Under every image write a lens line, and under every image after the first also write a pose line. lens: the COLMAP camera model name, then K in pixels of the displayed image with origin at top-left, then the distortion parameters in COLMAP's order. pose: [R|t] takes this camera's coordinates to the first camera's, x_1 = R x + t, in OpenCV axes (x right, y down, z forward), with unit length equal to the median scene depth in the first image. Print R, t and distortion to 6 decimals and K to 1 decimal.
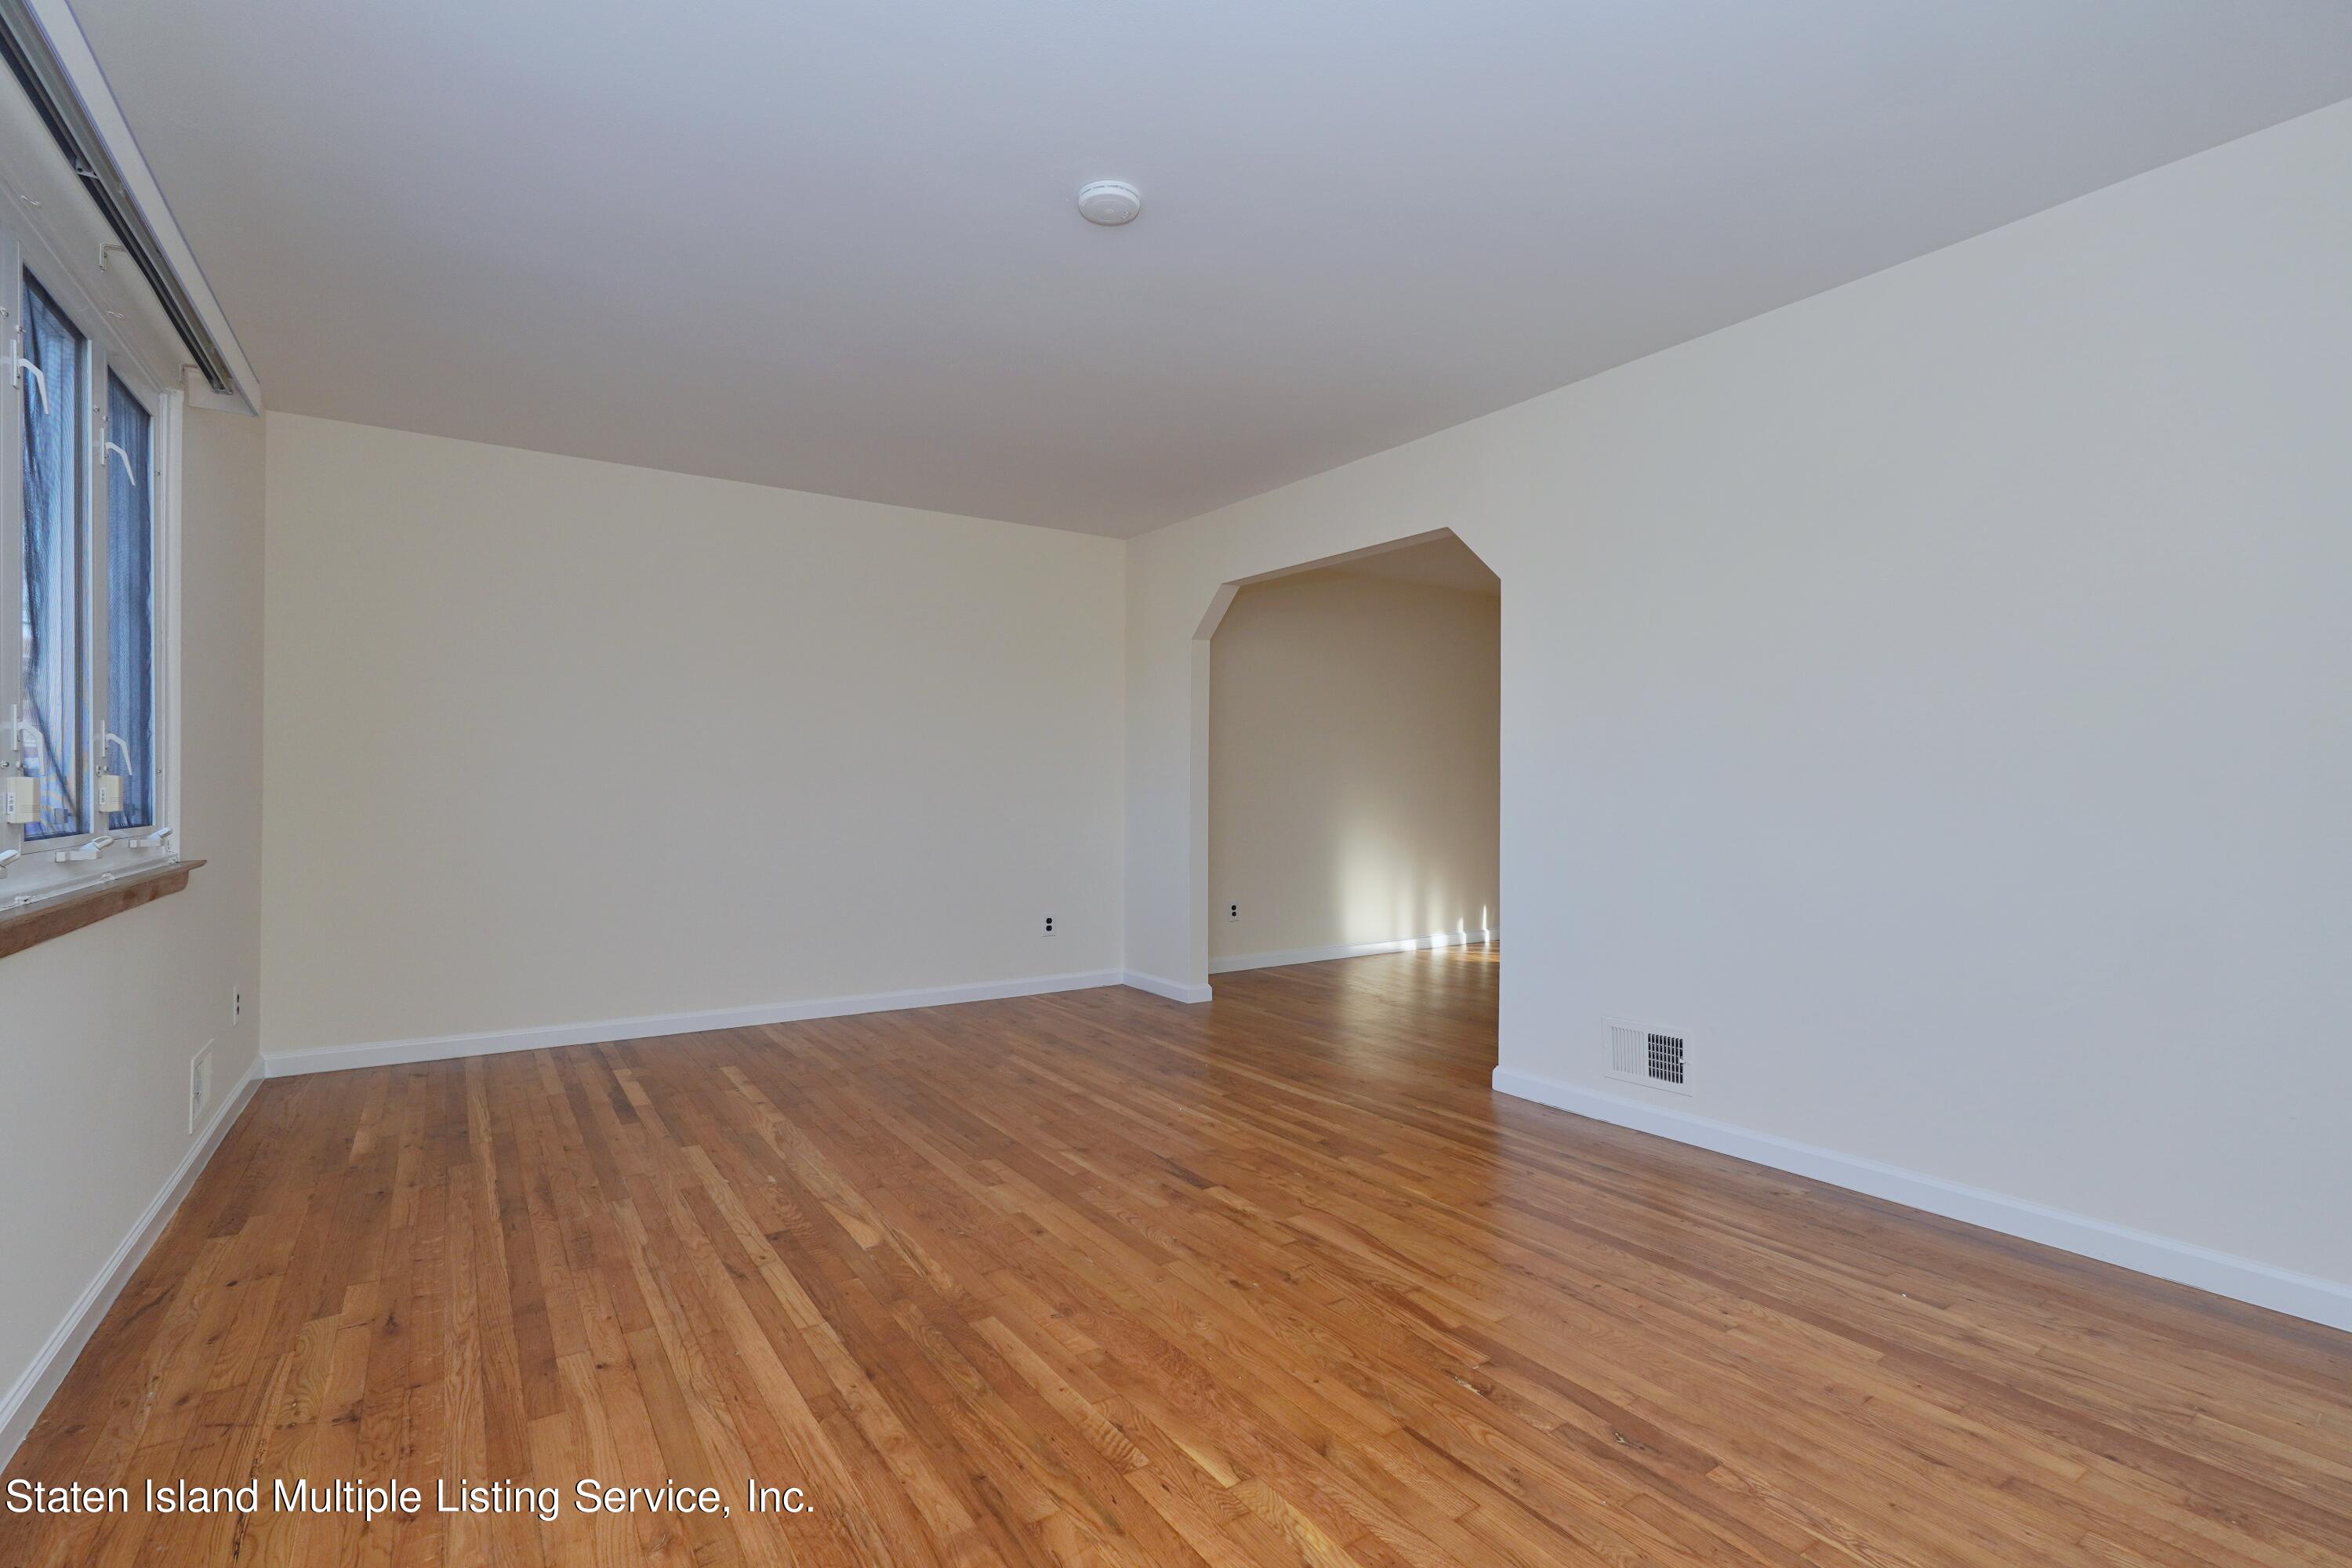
lens RADIAL K [[1073.6, 0, 1176.2], [0, 1073.6, 785.3], [0, 0, 1]] dist [-0.024059, 0.011261]
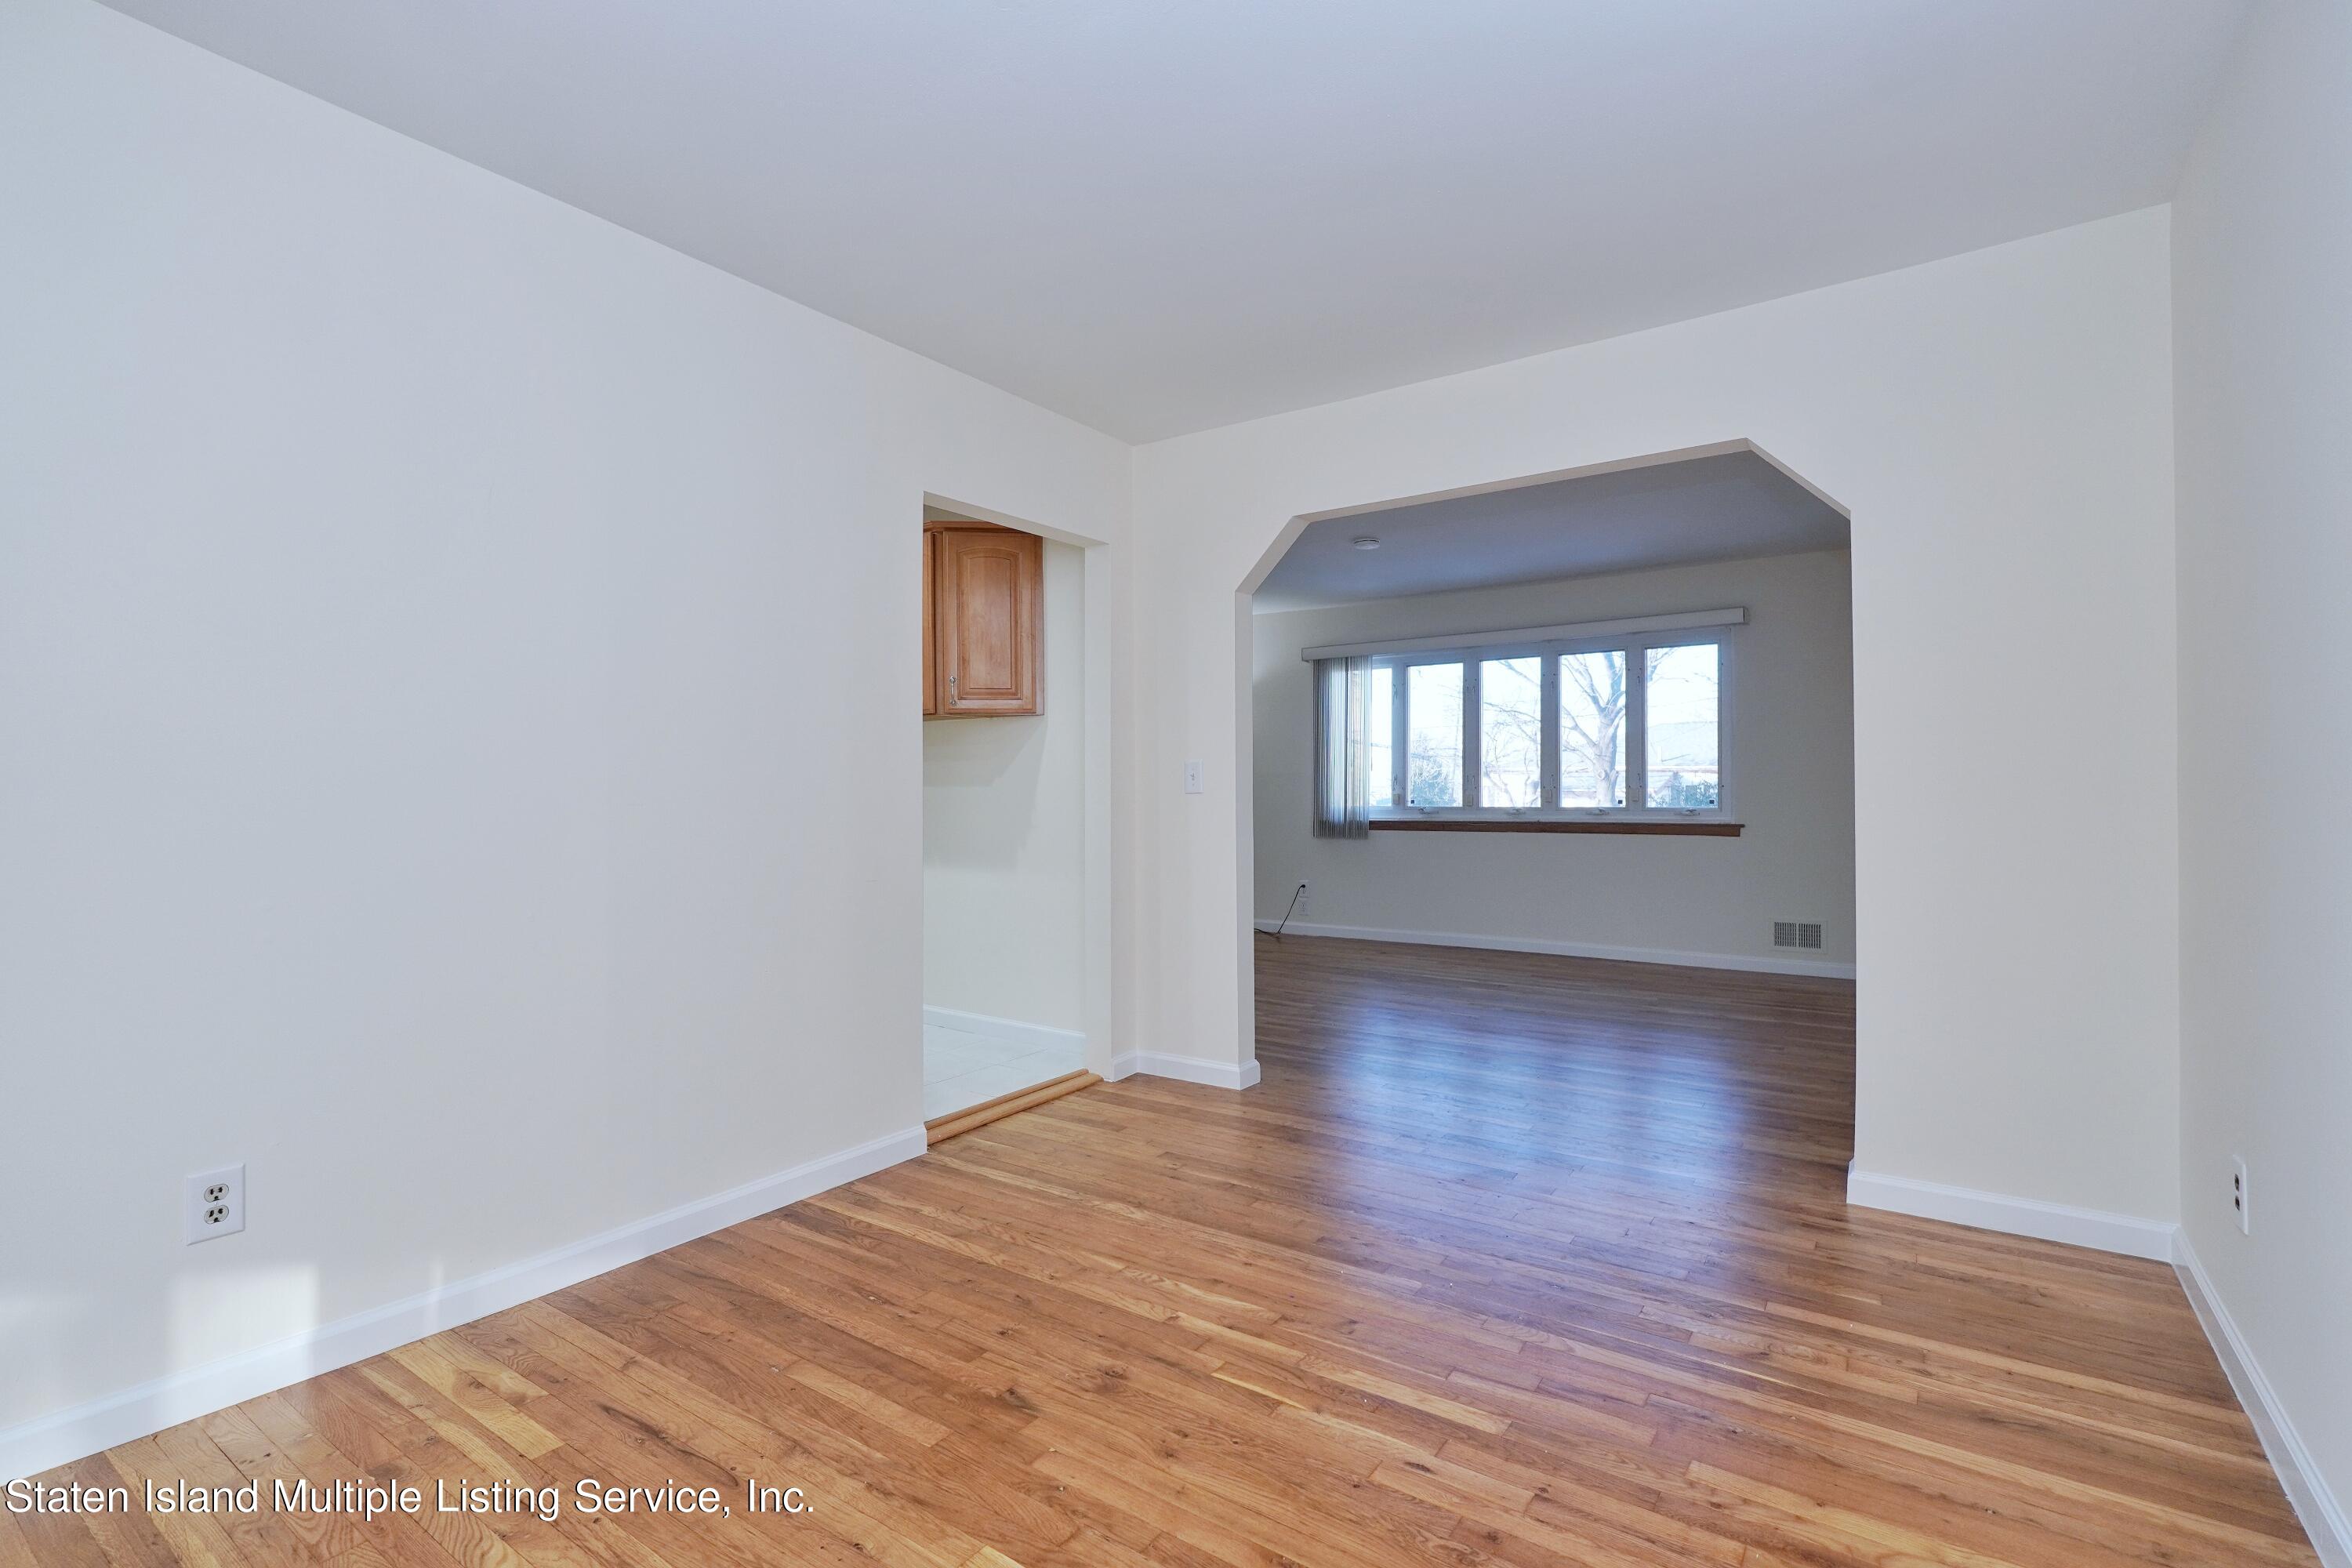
lens RADIAL K [[1073.6, 0, 1198.0], [0, 1073.6, 791.6], [0, 0, 1]] dist [-0.024059, 0.011261]
pose [[-0.931191, 0.000974, -0.364531, 1.020760], [0.002338, 0.999992, -0.003302, 0.005953], [0.364524, -0.003927, -0.931186, 2.786780]]
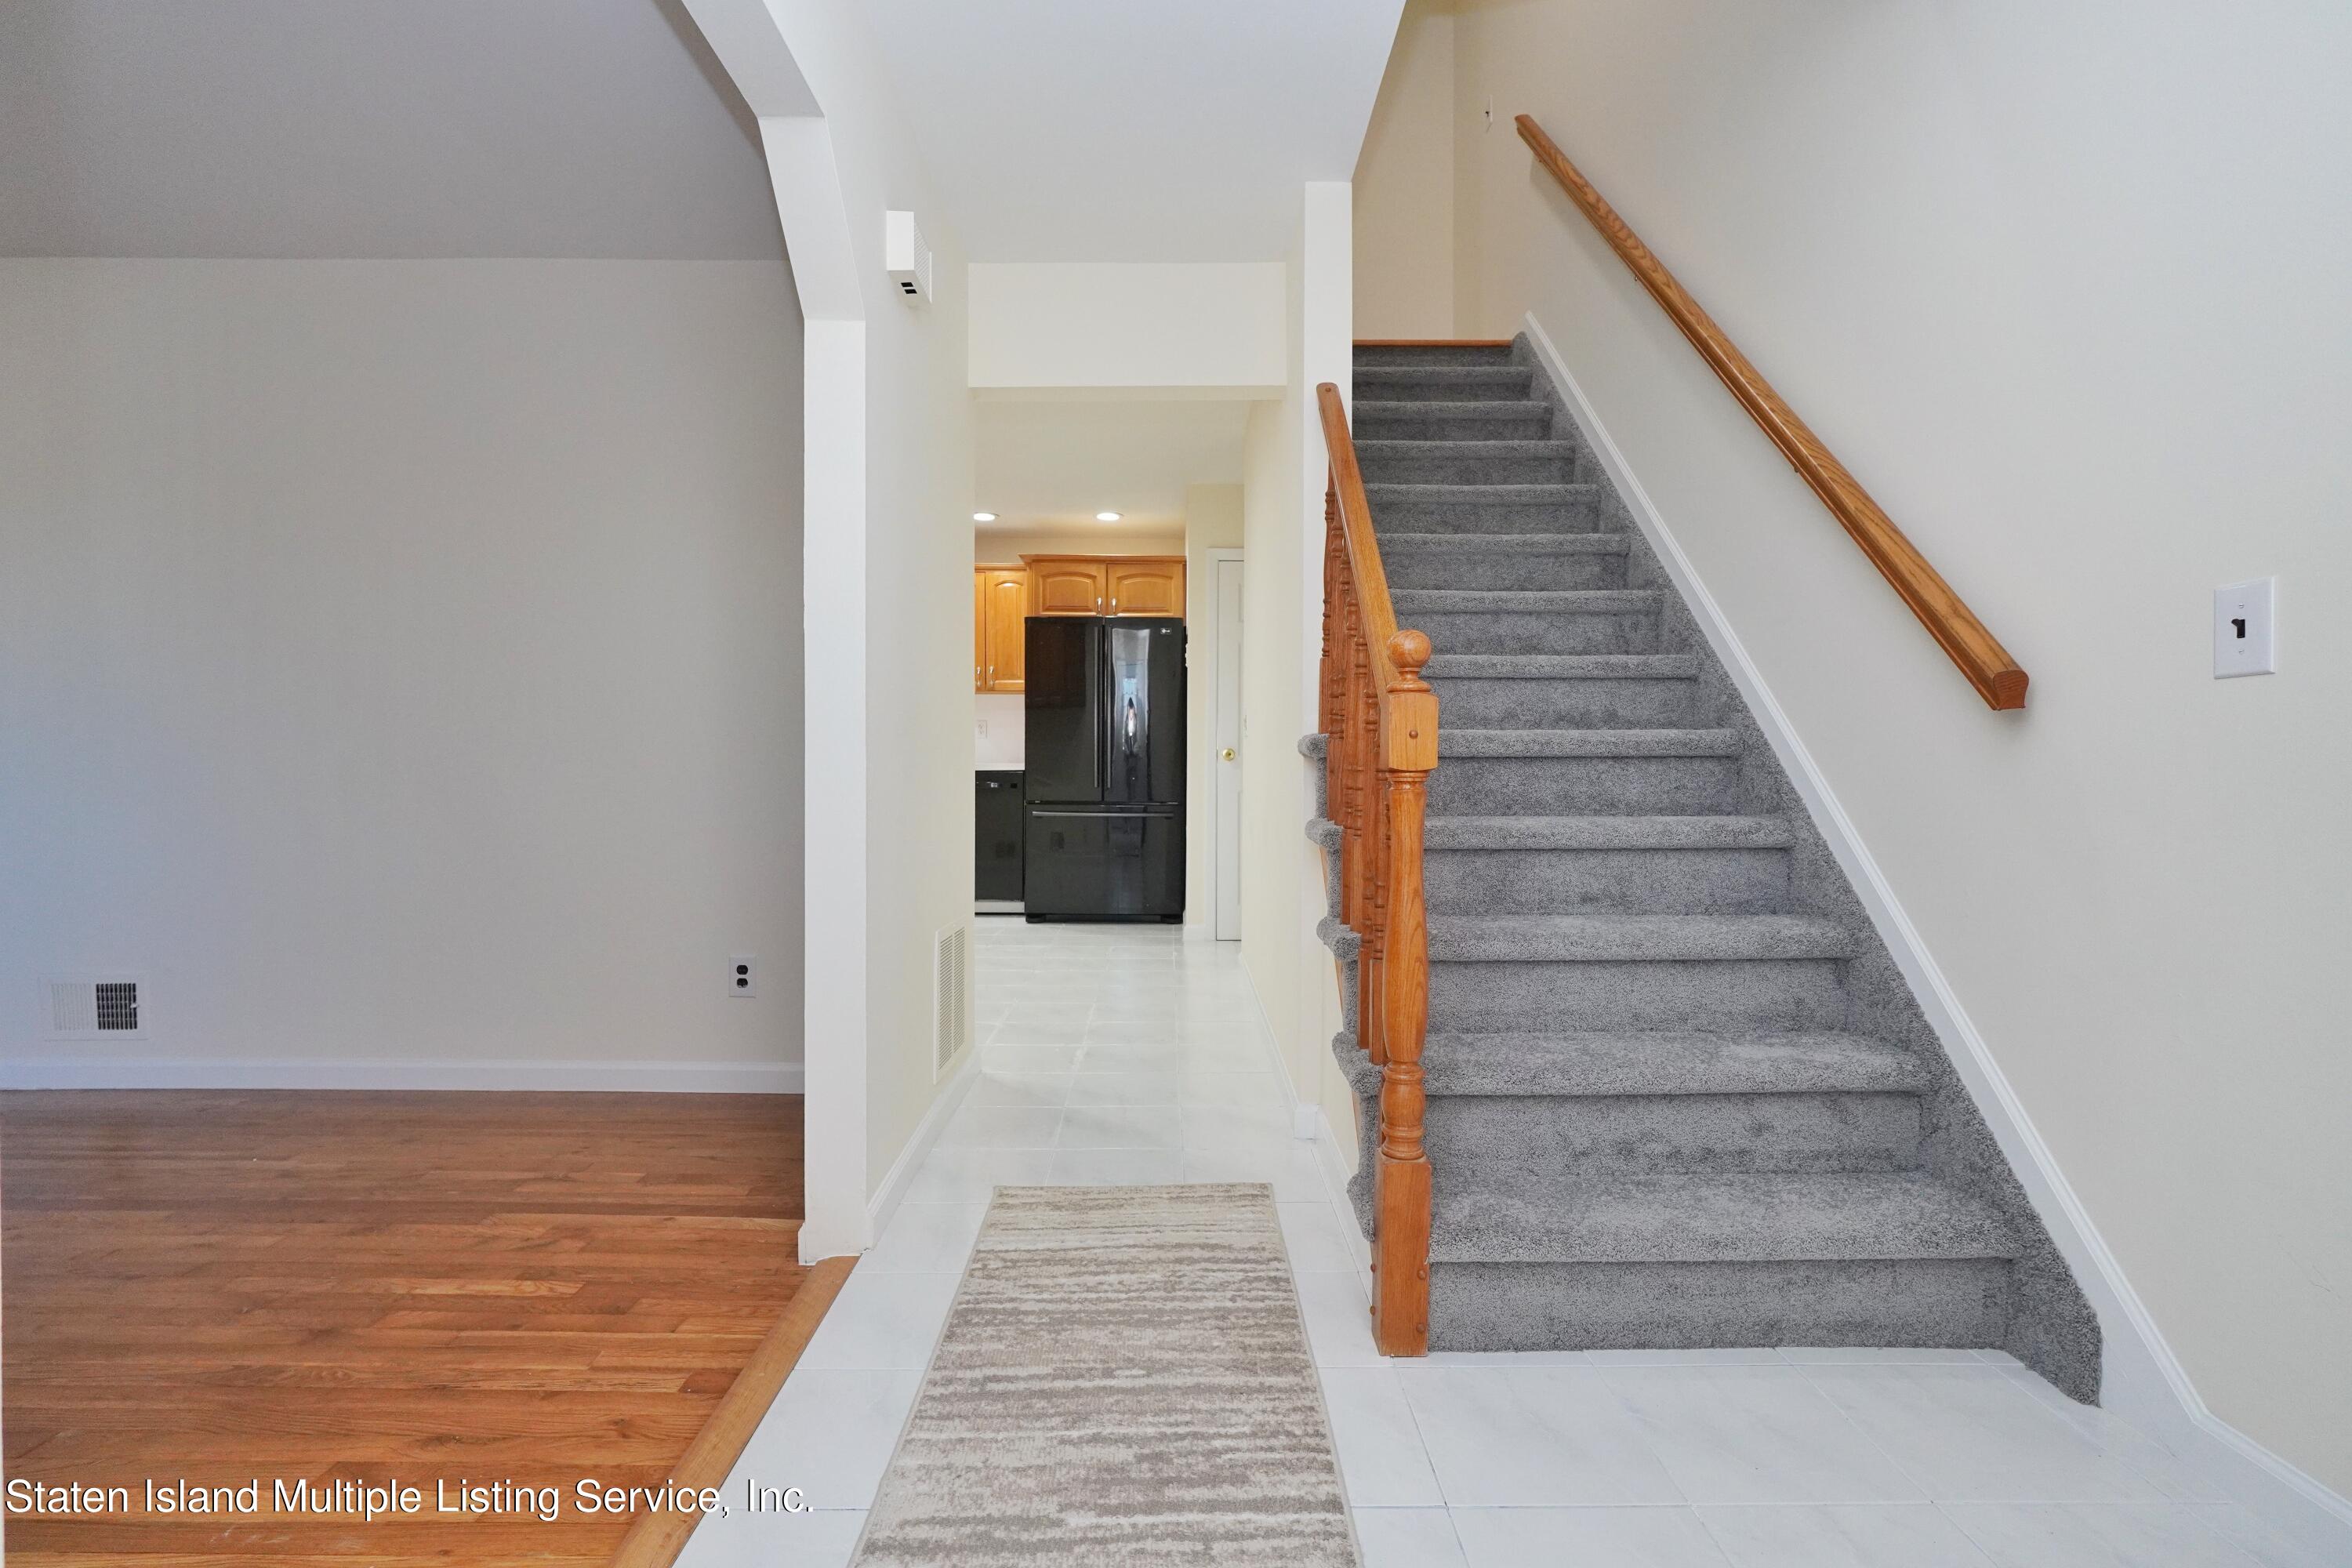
lens RADIAL K [[1073.6, 0, 1168.4], [0, 1073.6, 800.0], [0, 0, 1]] dist [-0.024059, 0.011261]
pose [[0.563399, -0.031486, 0.825585, 0.255075], [-0.010166, 0.998934, 0.045035, 0.021343], [-0.826122, -0.033765, 0.562478, -0.391085]]
